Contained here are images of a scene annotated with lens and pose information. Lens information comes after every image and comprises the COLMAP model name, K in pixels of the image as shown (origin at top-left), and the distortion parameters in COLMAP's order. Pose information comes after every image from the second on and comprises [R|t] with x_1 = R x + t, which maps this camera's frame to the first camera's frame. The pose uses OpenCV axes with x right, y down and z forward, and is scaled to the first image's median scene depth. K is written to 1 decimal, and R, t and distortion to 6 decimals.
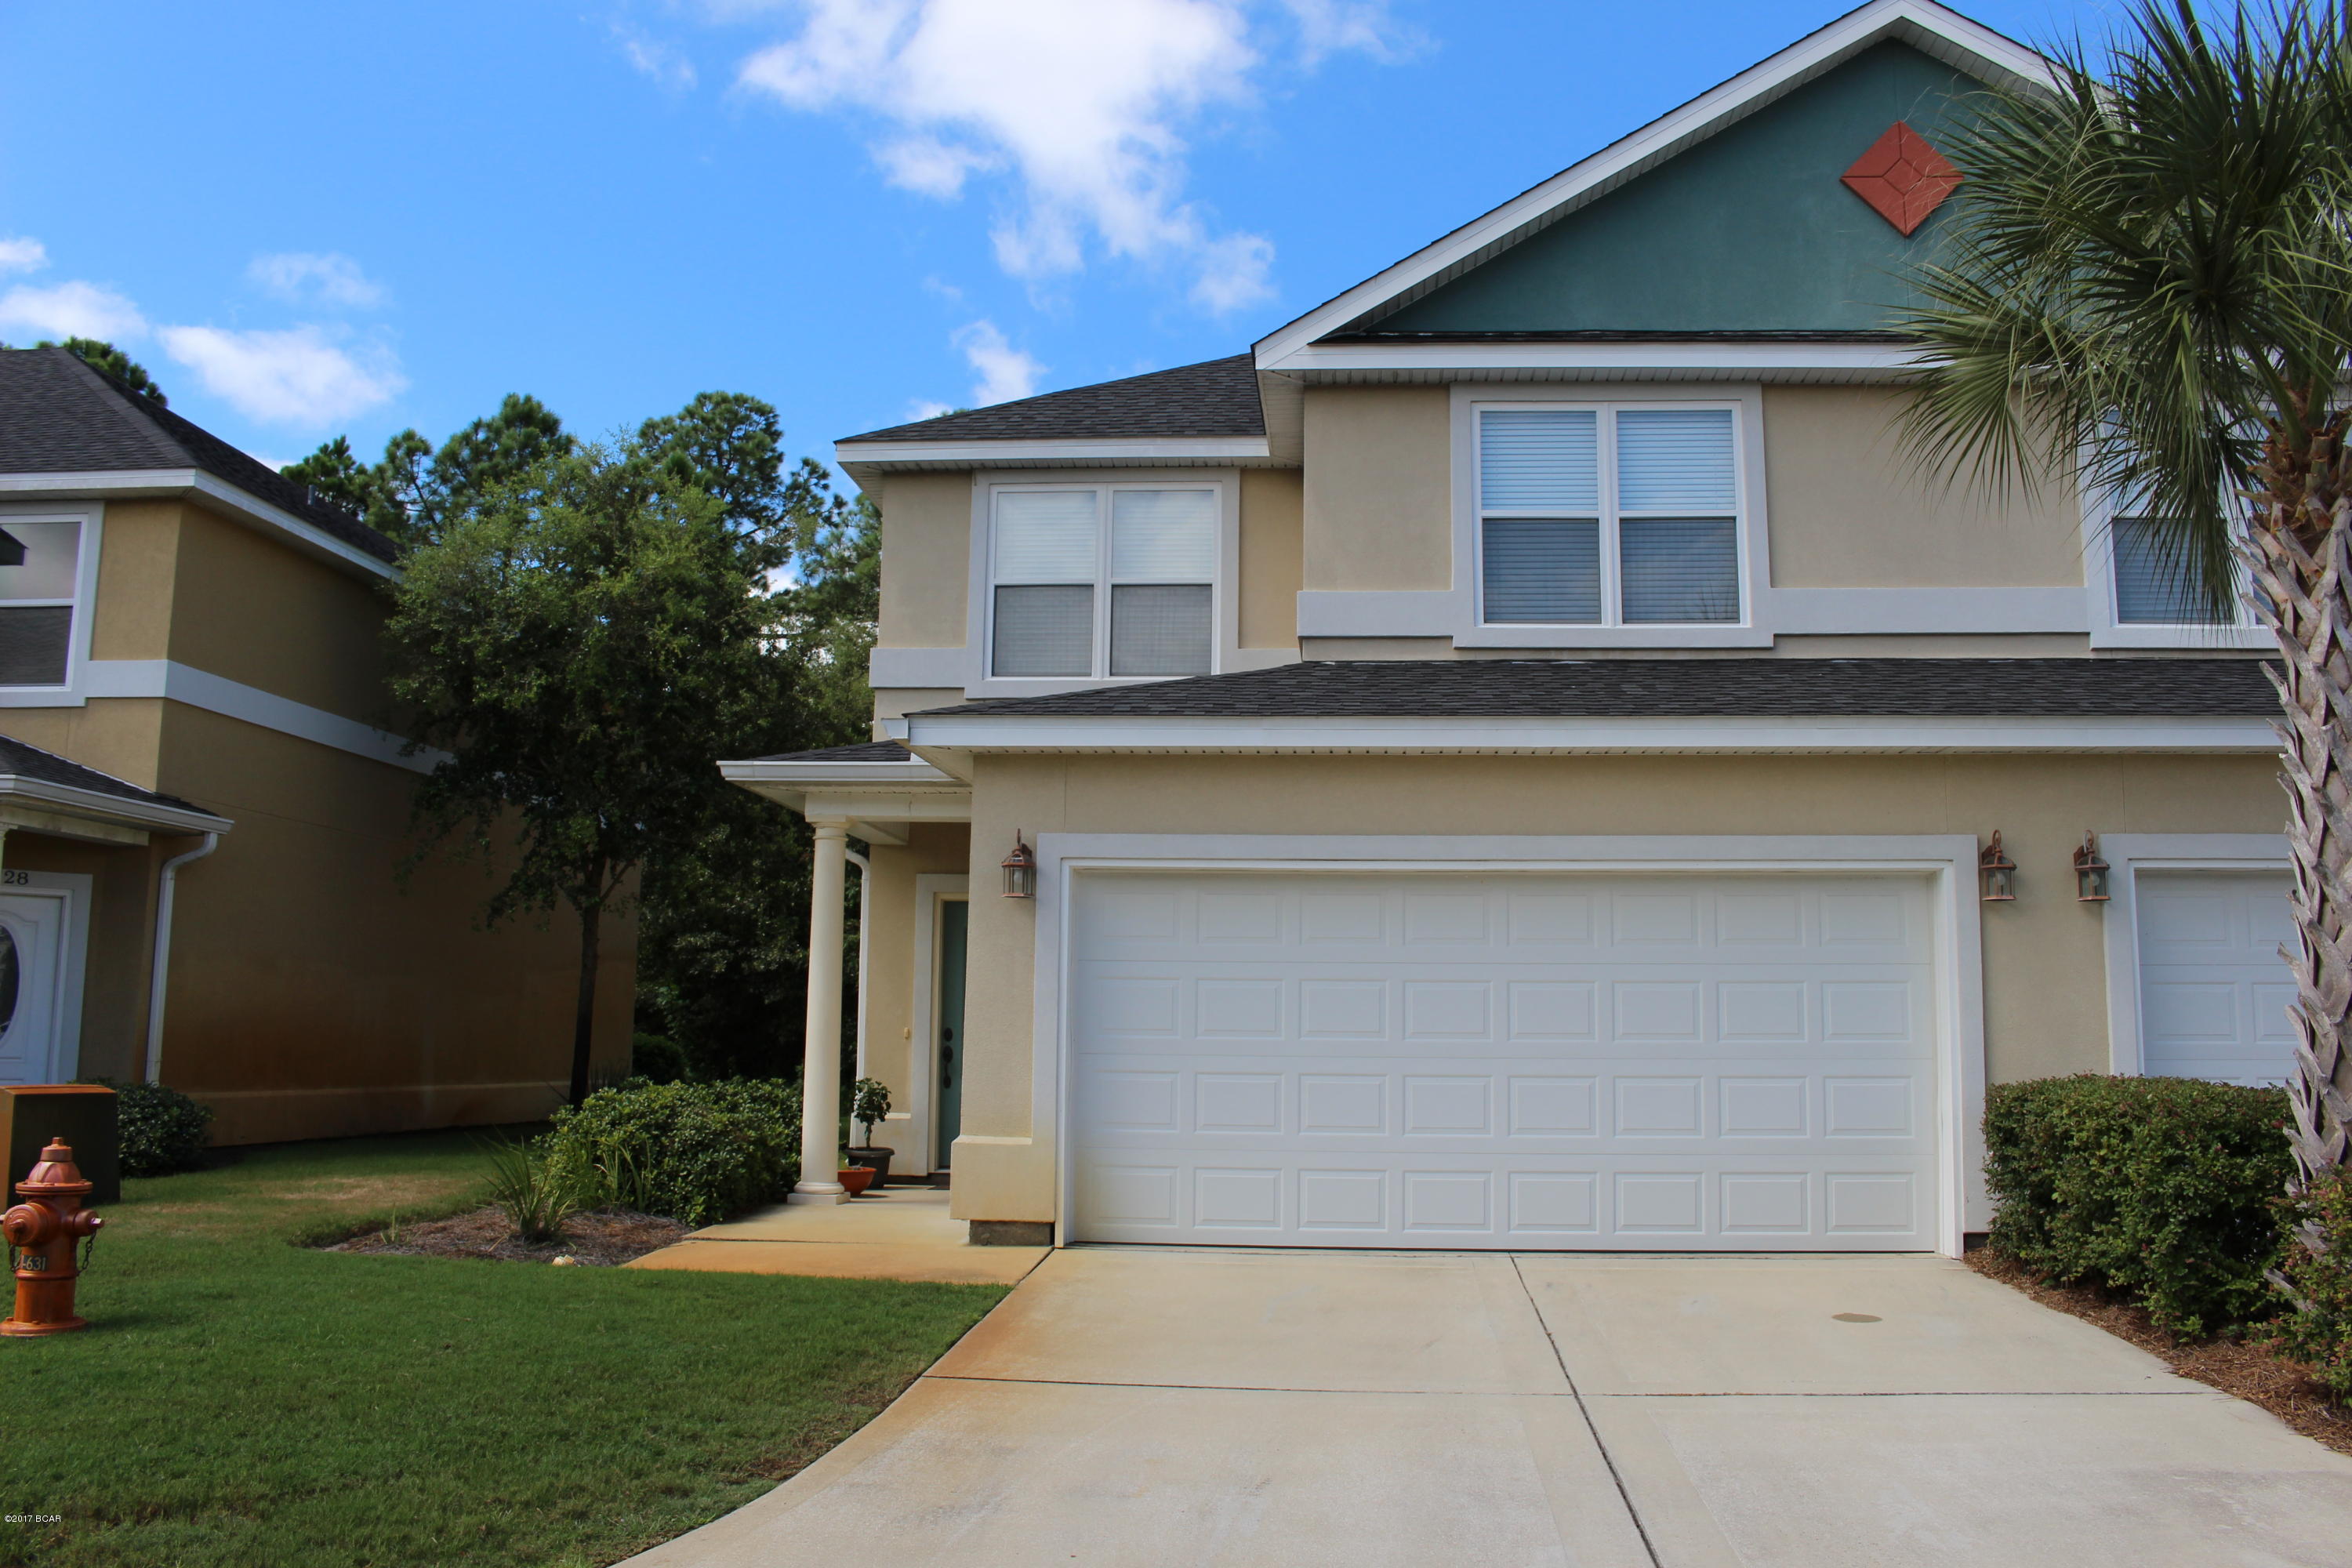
lens RADIAL K [[2001.1, 0, 1170.7], [0, 2001.1, 779.0], [0, 0, 1]] dist [-0.132428, 0.107689]
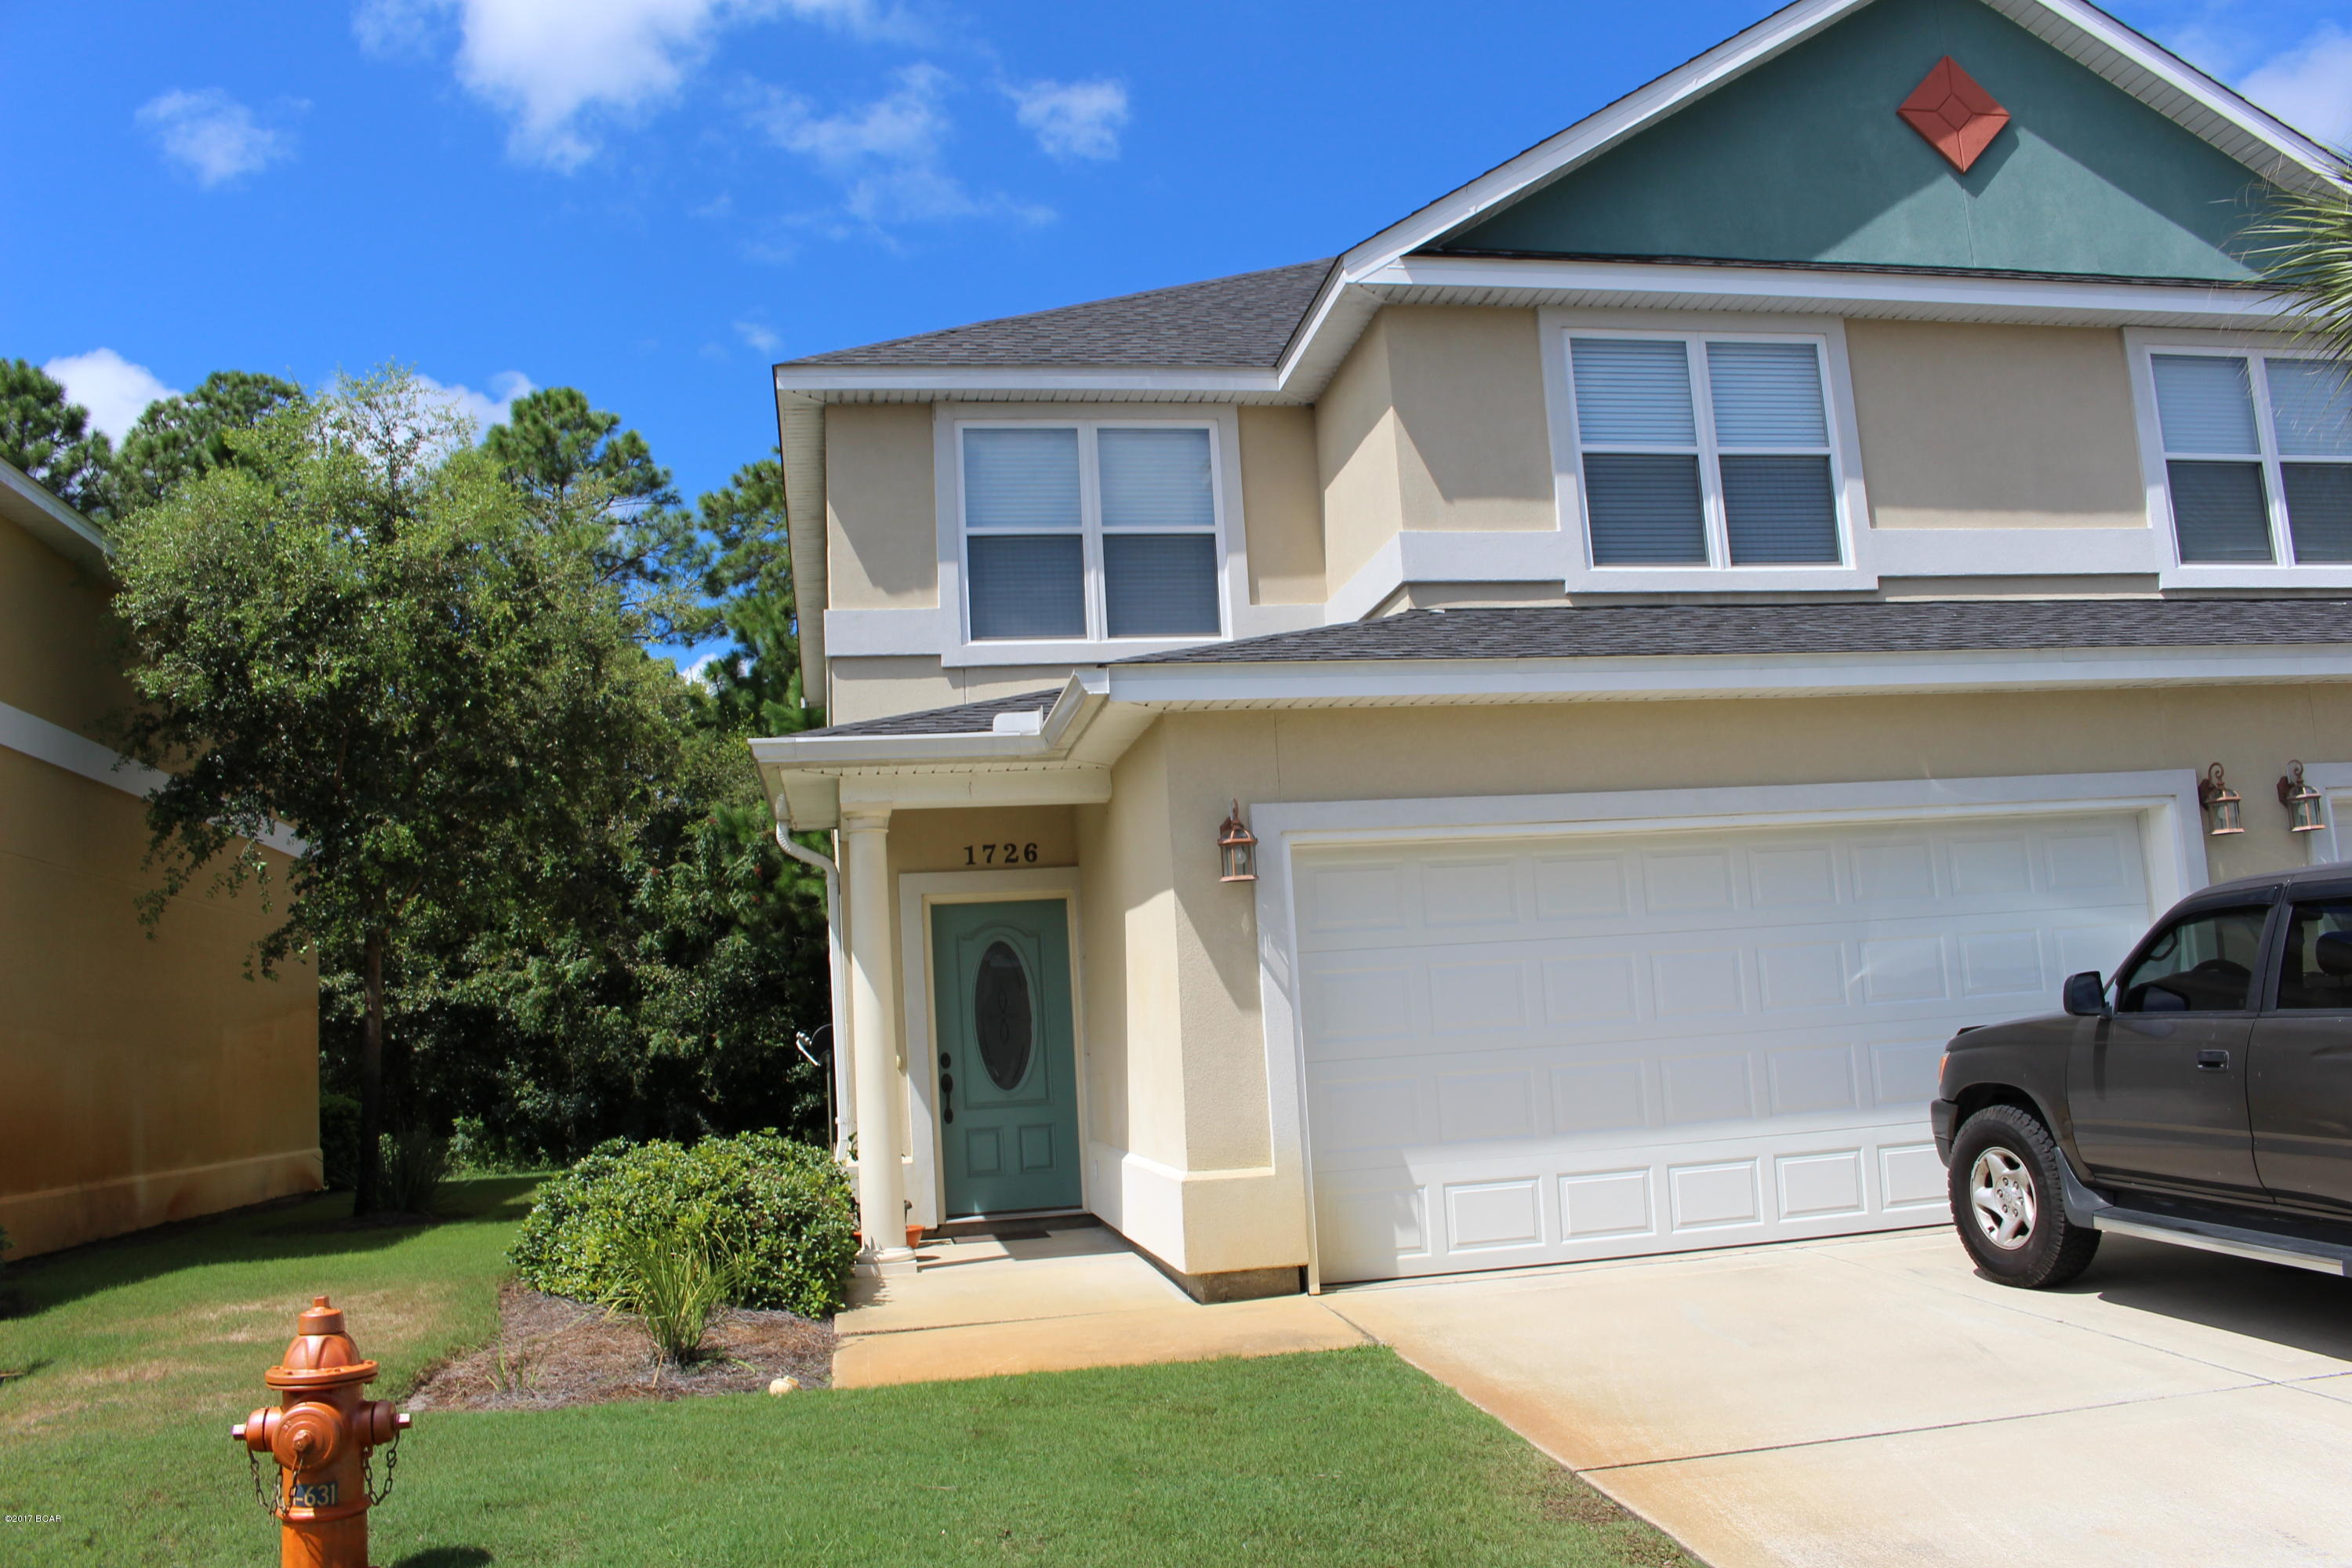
lens RADIAL K [[1912.9, 0, 1011.9], [0, 1912.9, 827.2], [0, 0, 1]] dist [-0.034204, -0.107785]
pose [[0.961863, -0.039621, 0.270647, -0.343378], [0.035911, 0.999181, 0.018647, 0.015773], [-0.271165, -0.008216, 0.962498, 0.224742]]
